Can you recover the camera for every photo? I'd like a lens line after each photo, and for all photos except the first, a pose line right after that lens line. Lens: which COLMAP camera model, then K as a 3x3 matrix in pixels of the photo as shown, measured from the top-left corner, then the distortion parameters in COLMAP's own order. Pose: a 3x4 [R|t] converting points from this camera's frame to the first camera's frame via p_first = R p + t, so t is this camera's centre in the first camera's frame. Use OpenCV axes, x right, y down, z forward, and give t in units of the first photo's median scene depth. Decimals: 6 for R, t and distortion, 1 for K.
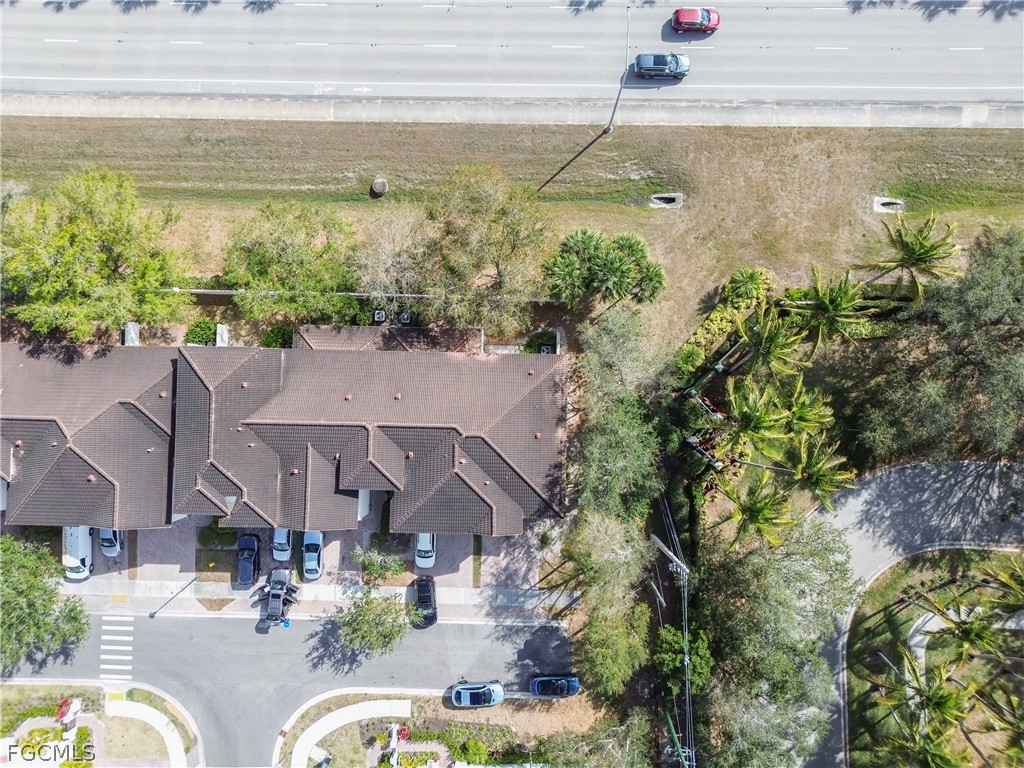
lens RADIAL K [[717.6, 0, 514.9], [0, 717.6, 380.9], [0, 0, 1]] dist [0.058357, -0.069483]
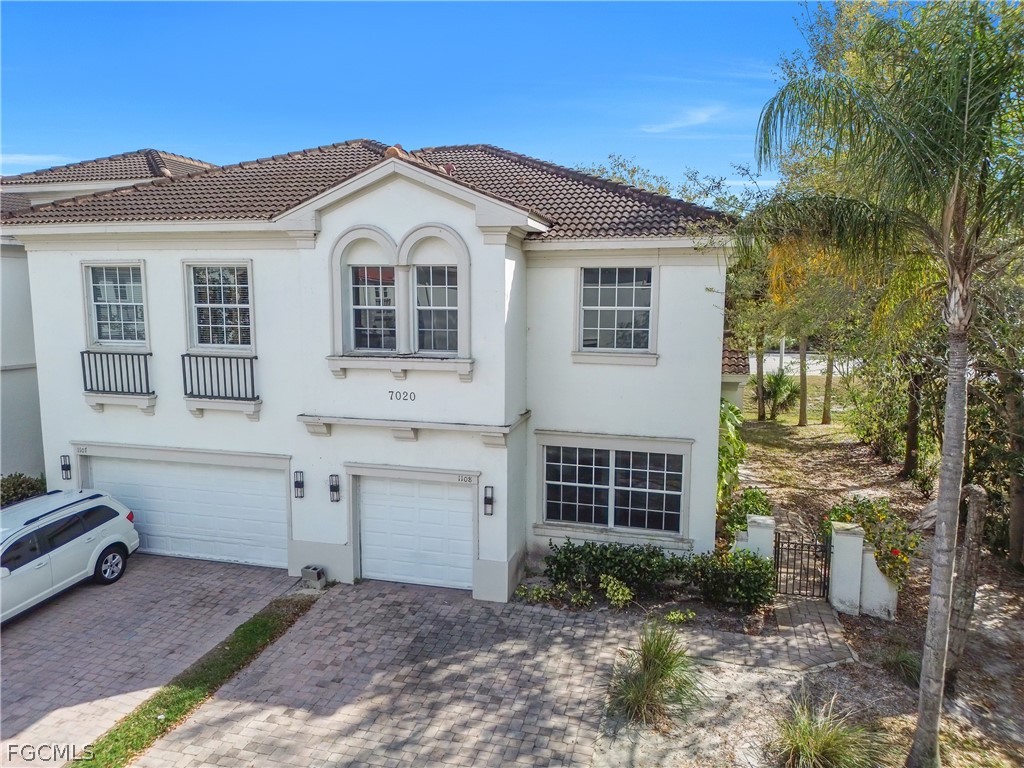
lens RADIAL K [[726.0, 0, 506.0], [0, 726.0, 367.6], [0, 0, 1]] dist [0.032700, 0.001936]
pose [[0.968586, 0.051449, -0.243300, 0.046012], [-0.248350, 0.149720, -0.957030, 0.362840], [-0.012811, 0.987389, 0.157794, 0.907492]]
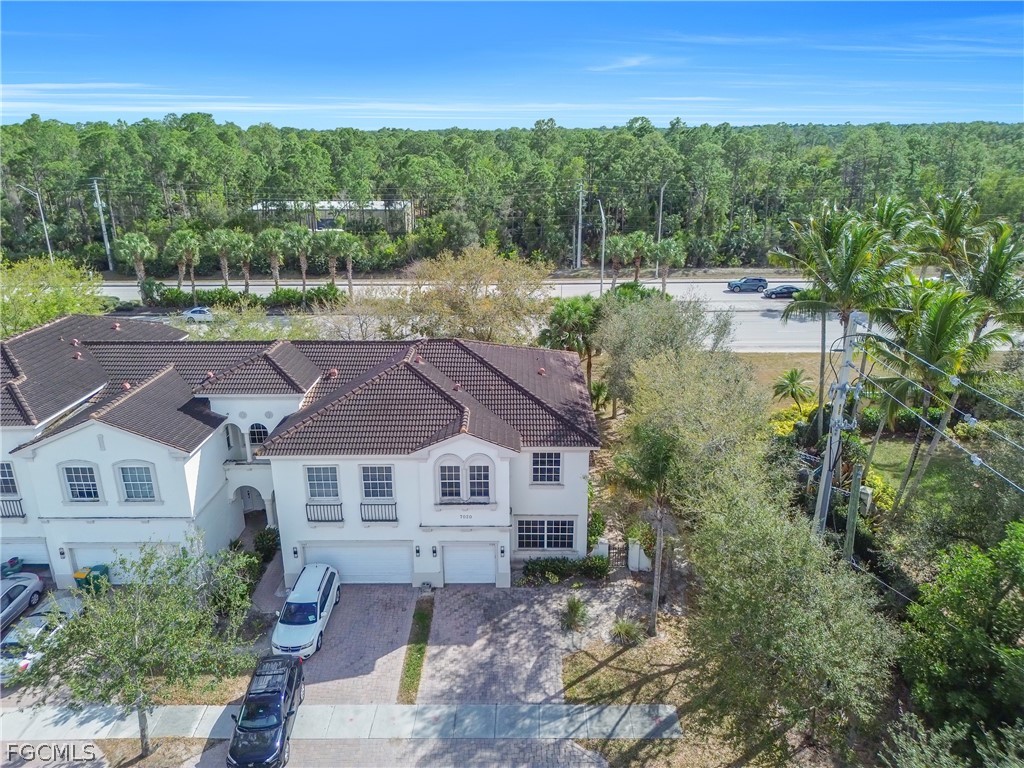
lens RADIAL K [[724.2, 0, 514.2], [0, 724.2, 367.3], [0, 0, 1]] dist [0.074470, -0.077700]
pose [[0.999930, 0.009132, 0.007474, -0.000036], [0.003989, 0.334509, -0.942384, 0.598823], [-0.011106, 0.942348, 0.334449, 0.696404]]
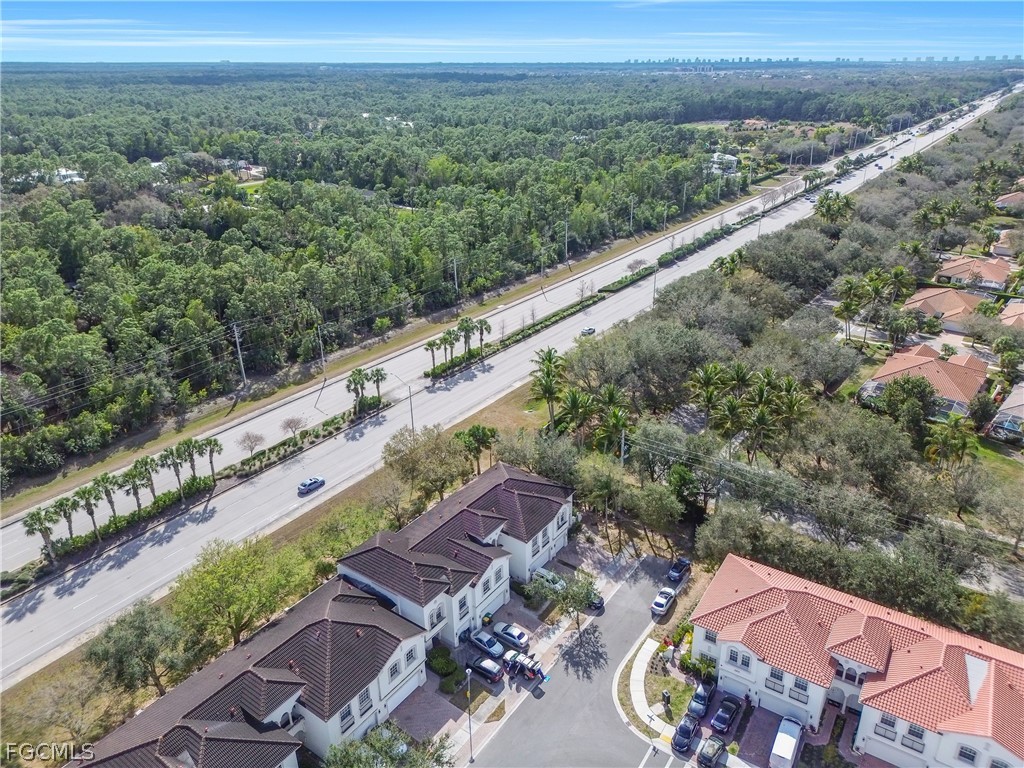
lens RADIAL K [[717.6, 0, 514.9], [0, 717.6, 380.9], [0, 0, 1]] dist [0.058357, -0.069483]
pose [[0.562789, -0.317988, 0.762988, -1.100322], [0.826164, 0.246367, -0.506711, 0.777571], [-0.026847, 0.915525, 0.401363, 0.079373]]
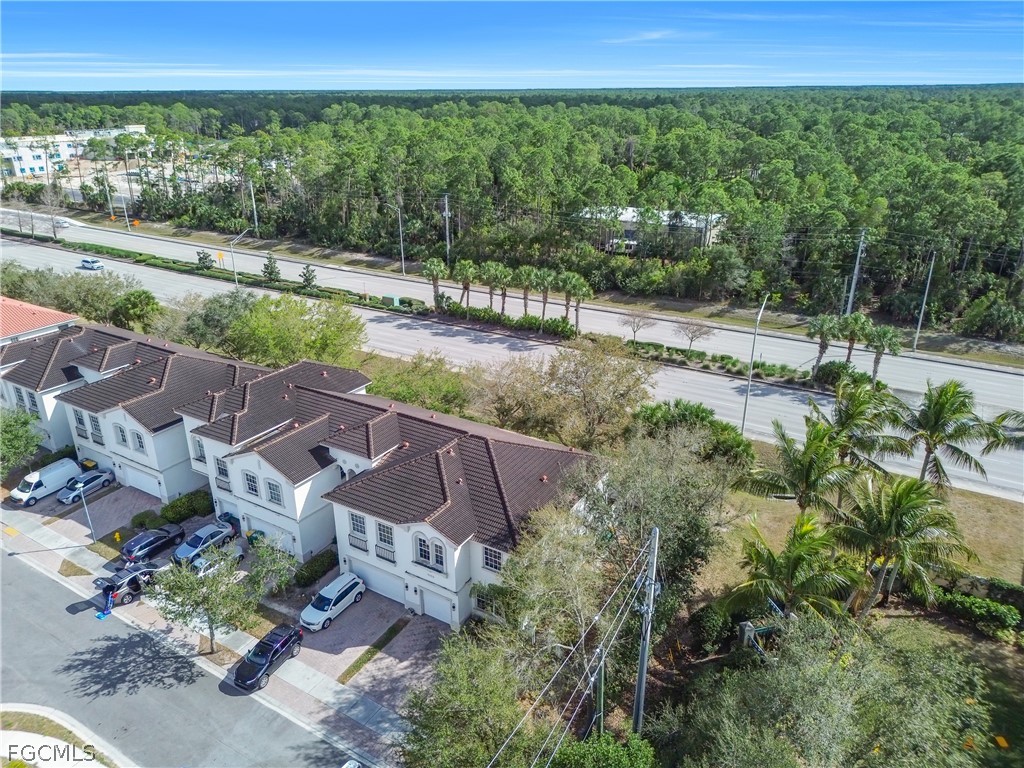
lens RADIAL K [[717.6, 0, 514.9], [0, 717.6, 380.9], [0, 0, 1]] dist [0.058357, -0.069483]
pose [[0.862695, 0.204010, -0.462749, 0.314783], [-0.505724, 0.349574, -0.788696, 0.614314], [0.000863, 0.914428, 0.404749, 0.507099]]
